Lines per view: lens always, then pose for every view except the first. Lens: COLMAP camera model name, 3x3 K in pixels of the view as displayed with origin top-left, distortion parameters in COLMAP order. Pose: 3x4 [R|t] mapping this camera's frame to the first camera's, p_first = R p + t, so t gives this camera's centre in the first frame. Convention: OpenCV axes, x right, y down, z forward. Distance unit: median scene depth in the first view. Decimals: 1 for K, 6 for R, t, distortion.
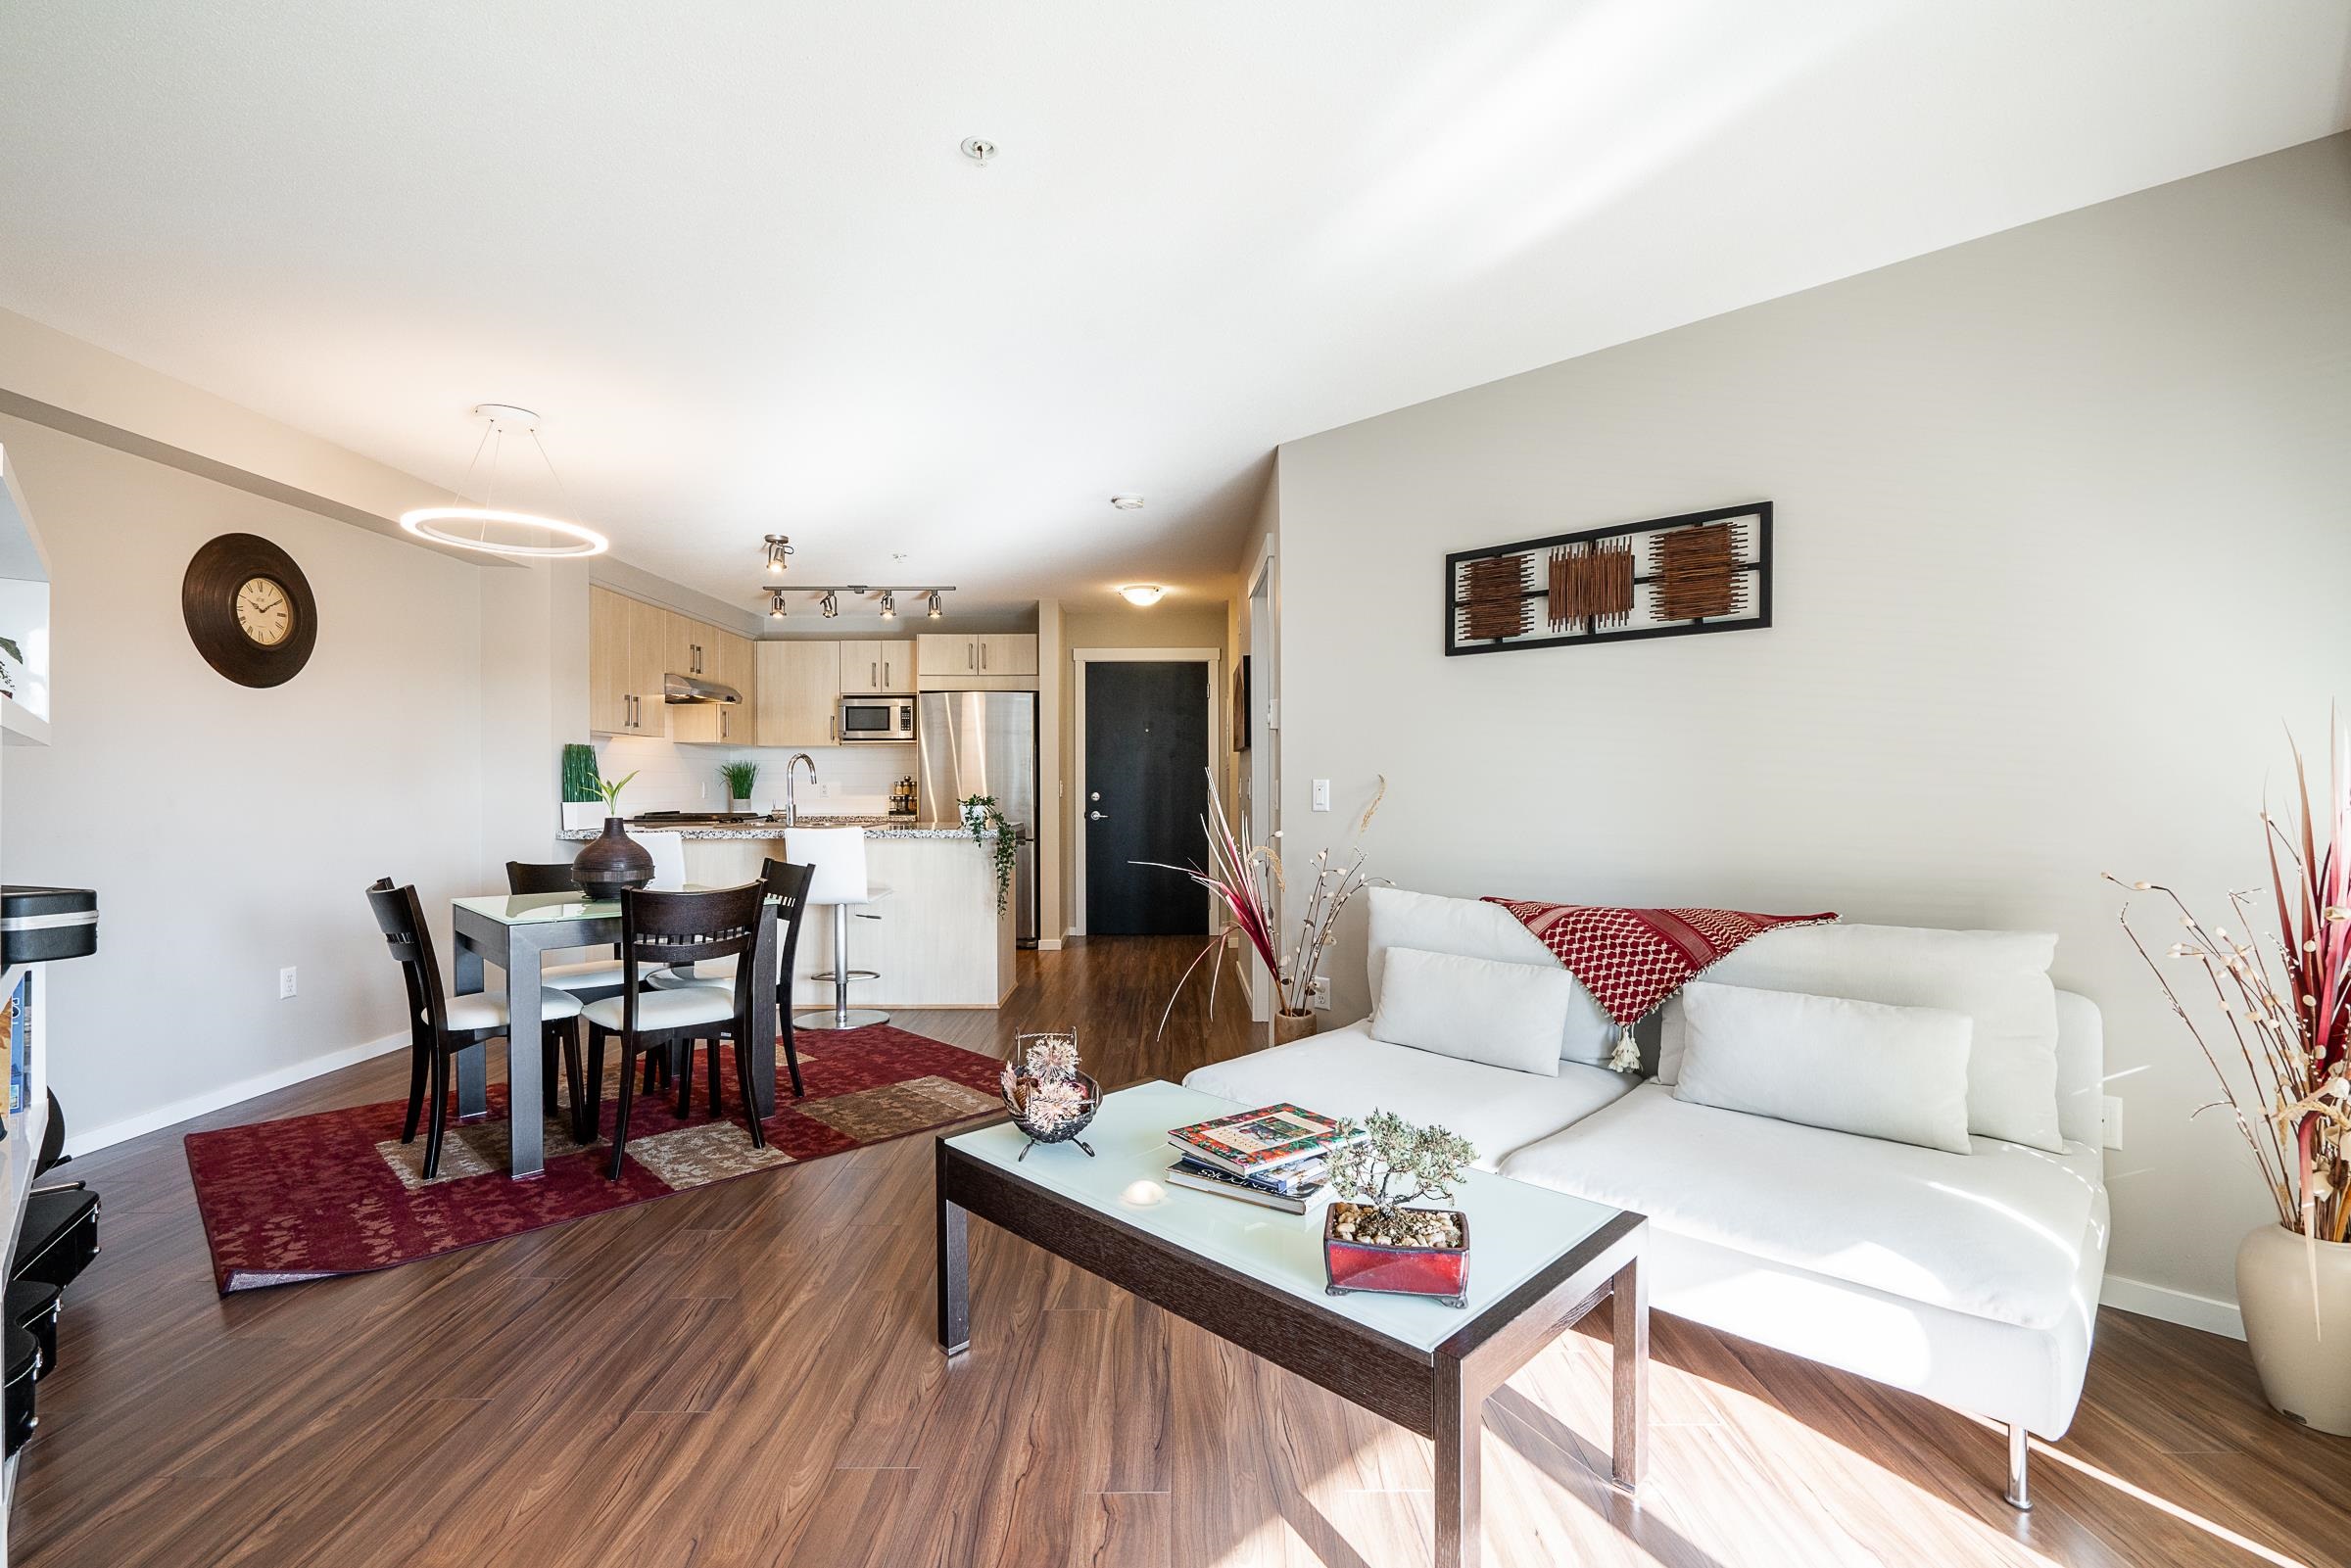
lens RADIAL K [[1054.3, 0, 1177.3], [0, 1054.3, 786.7], [0, 0, 1]] dist [-0.004278, 0.001127]
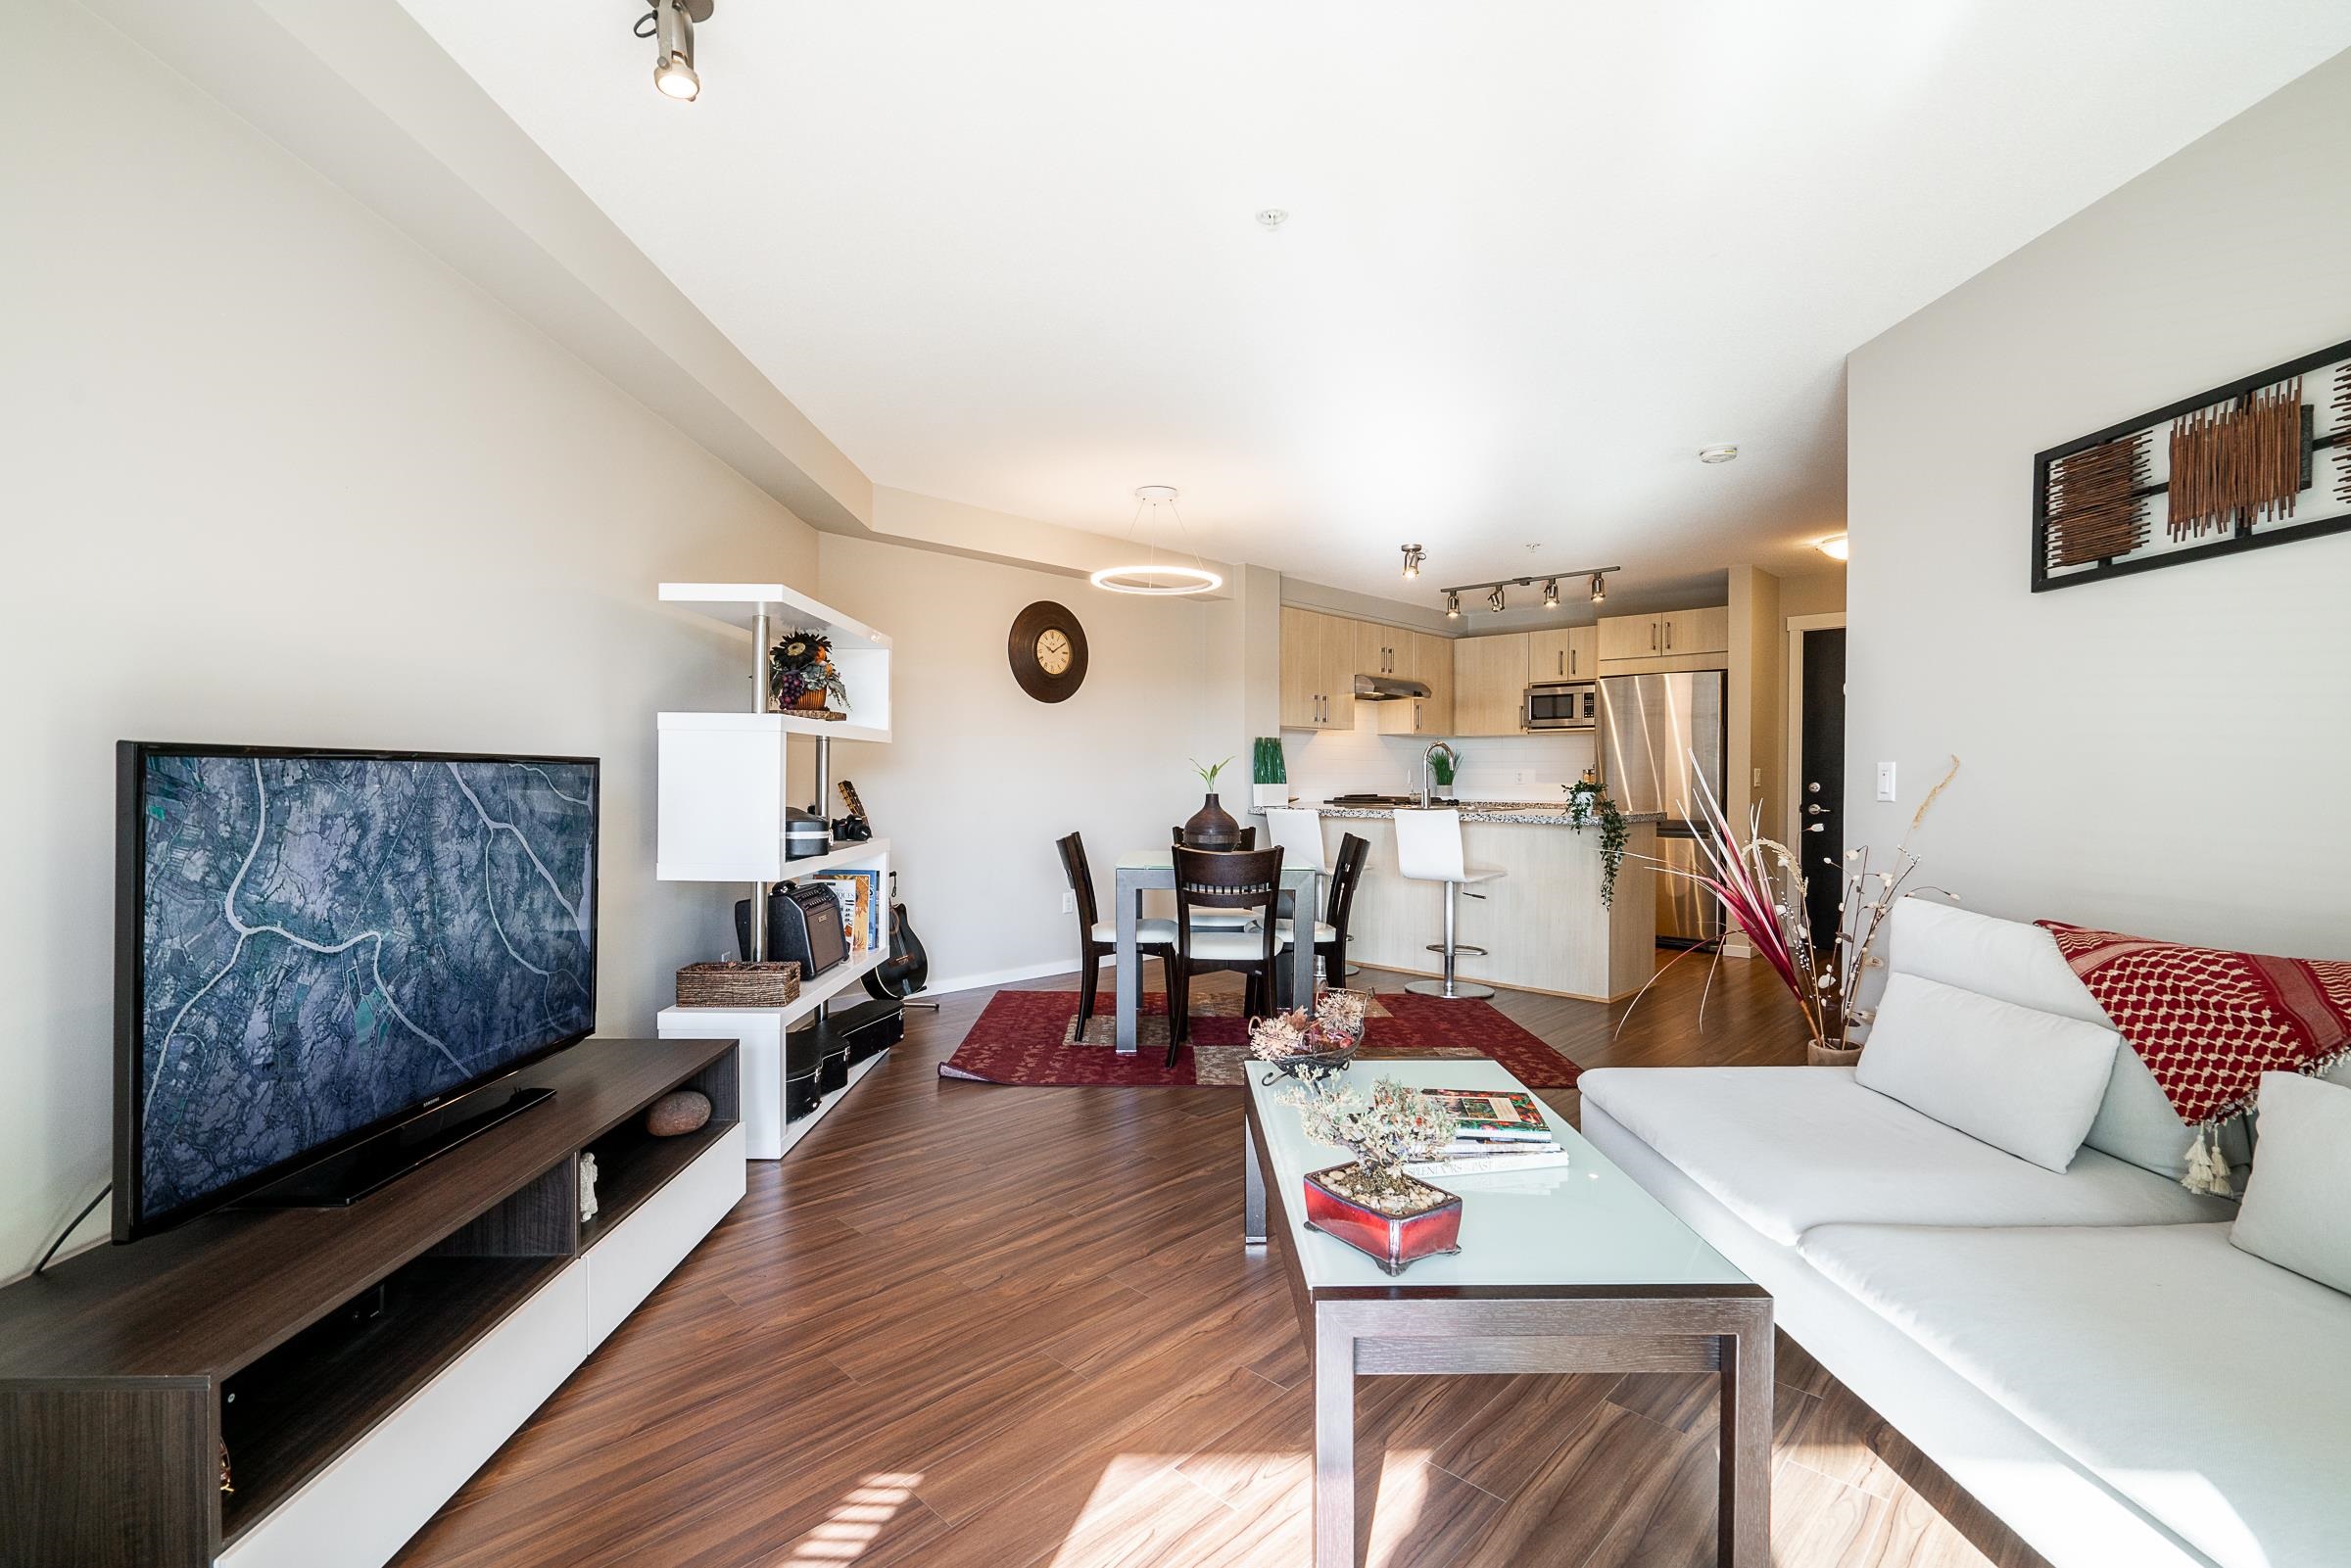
lens RADIAL K [[1054.3, 0, 1177.3], [0, 1054.3, 786.7], [0, 0, 1]] dist [-0.004278, 0.001127]
pose [[0.716821, 0.012660, -0.697142, 0.225019], [-0.007412, 0.999917, 0.010537, 0.005558], [0.697218, -0.002386, 0.716856, 0.038511]]
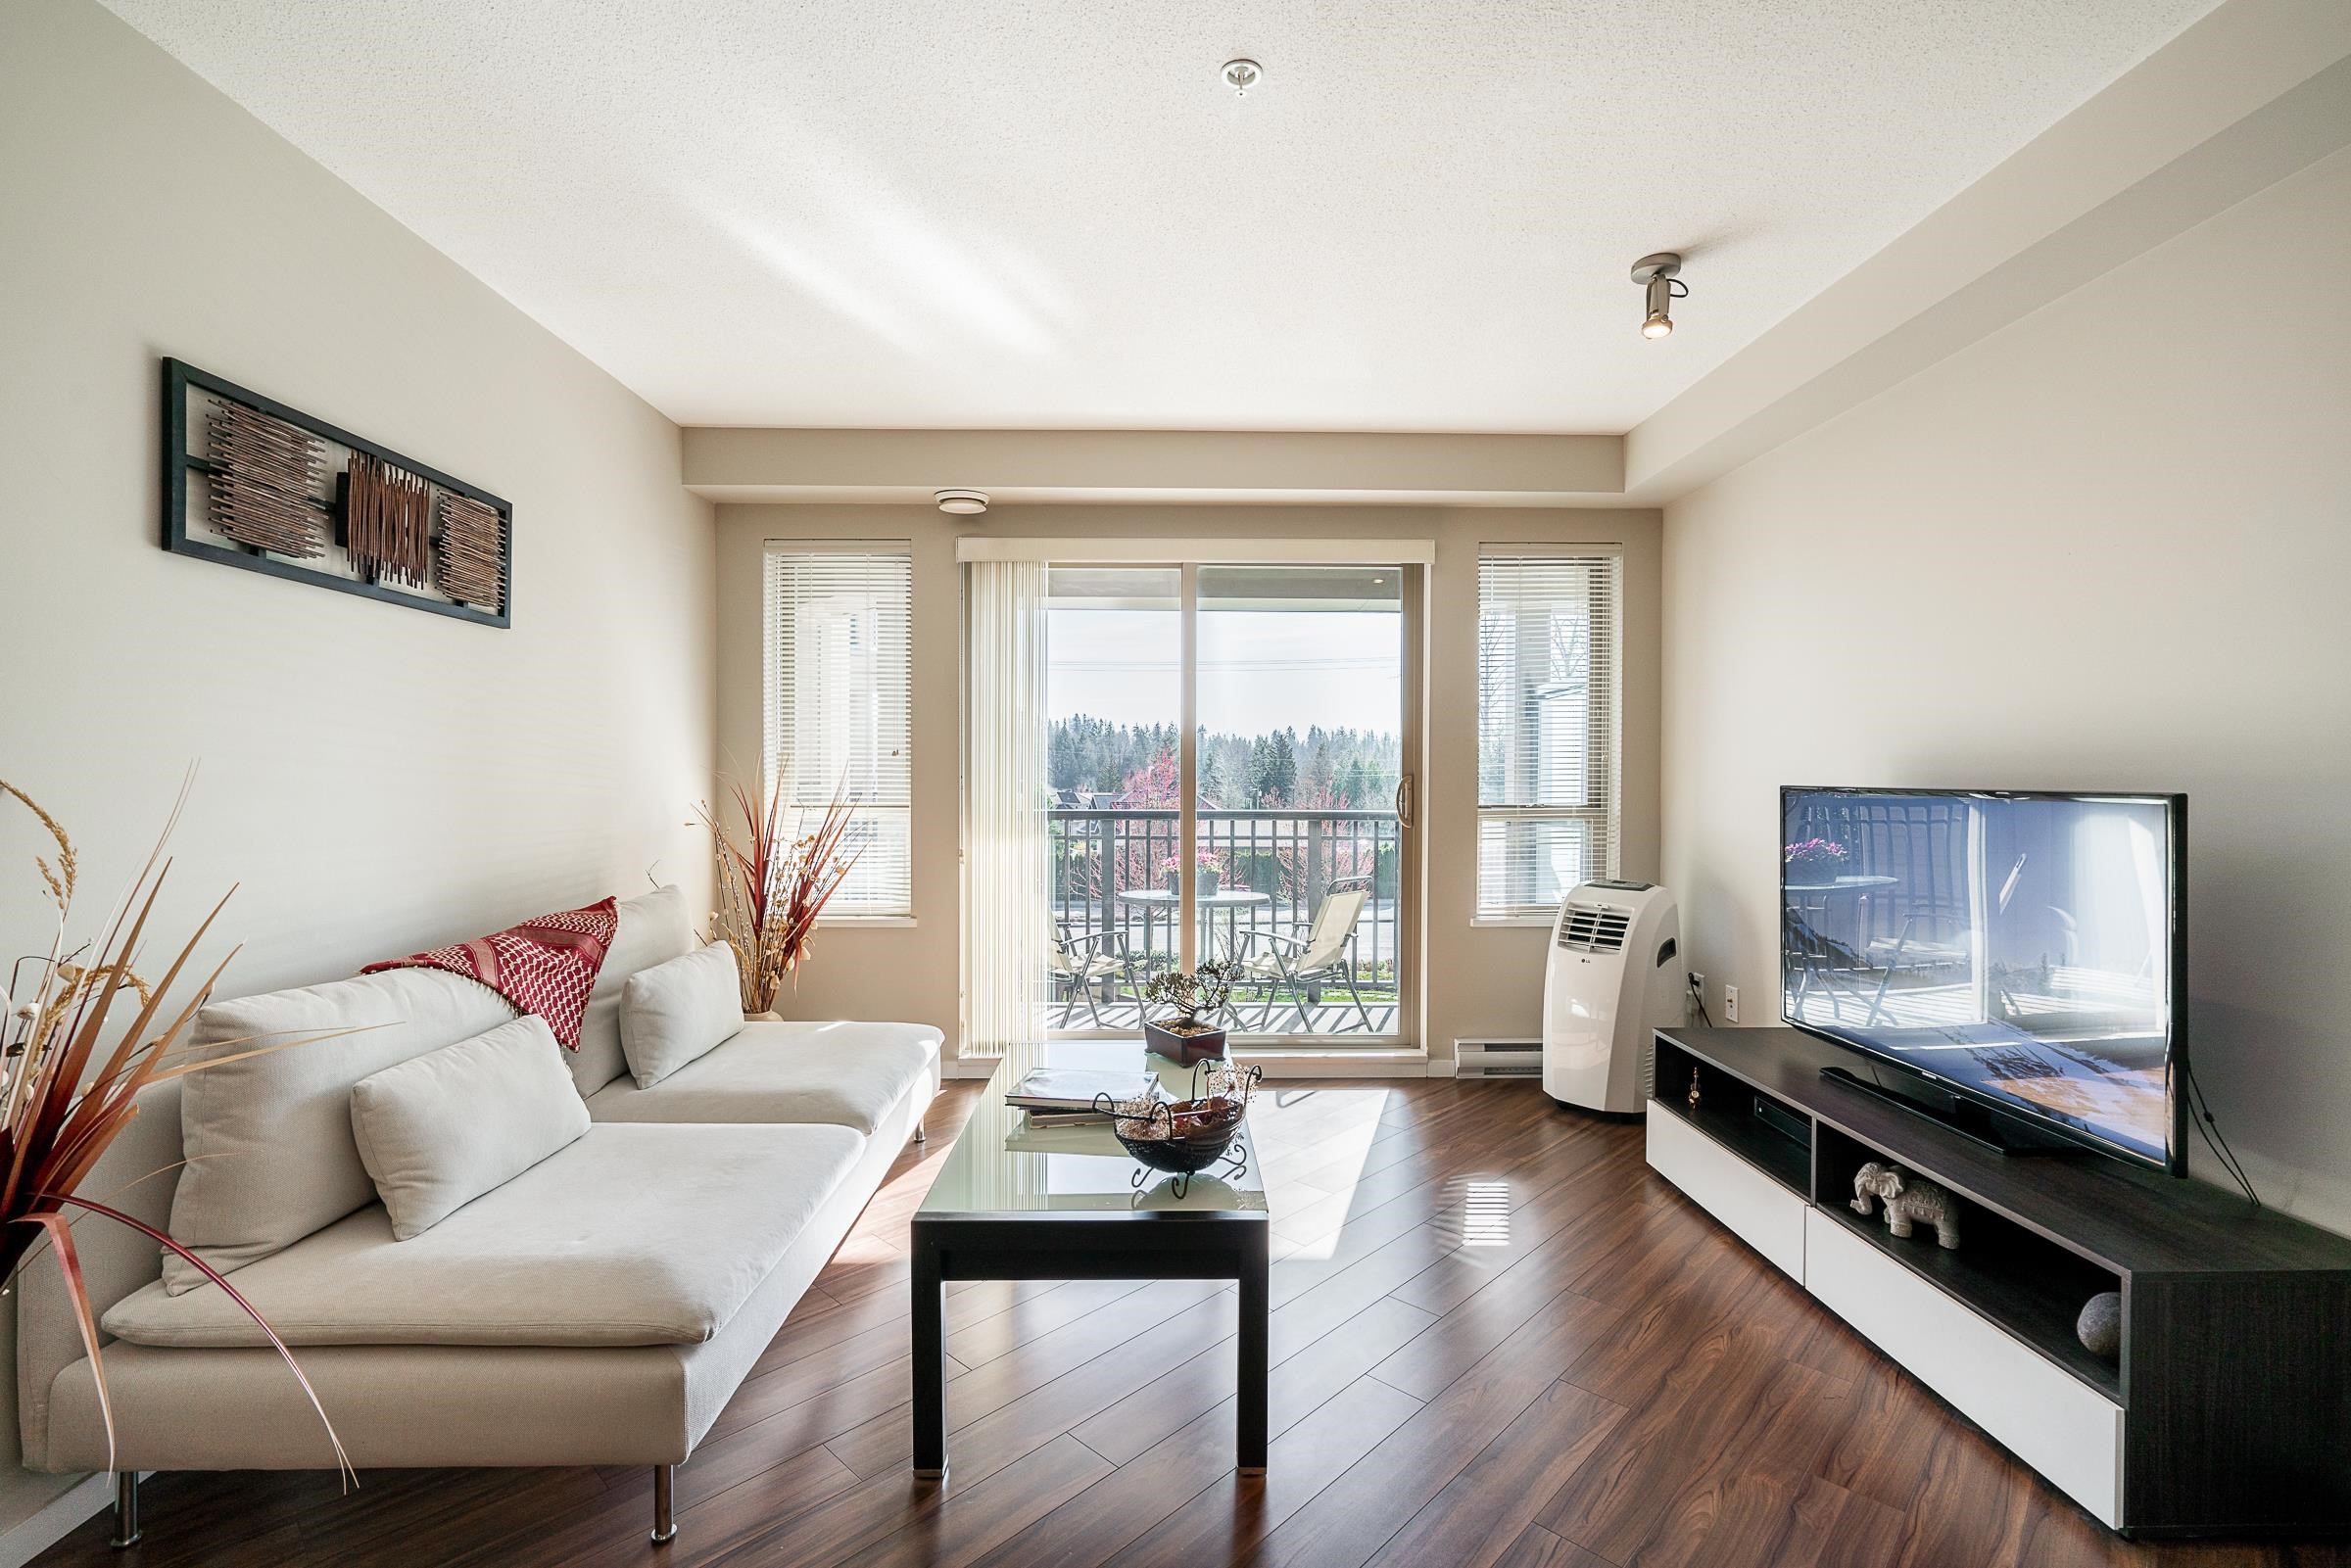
lens RADIAL K [[1050.7, 0, 1174.2], [0, 1050.7, 788.0], [0, 0, 1]] dist [-0.004507, 0.001642]
pose [[-0.714677, -0.009050, 0.699396, -0.310442], [0.001258, 0.999898, 0.014223, -0.008048], [-0.699454, 0.011045, -0.714593, 0.677971]]
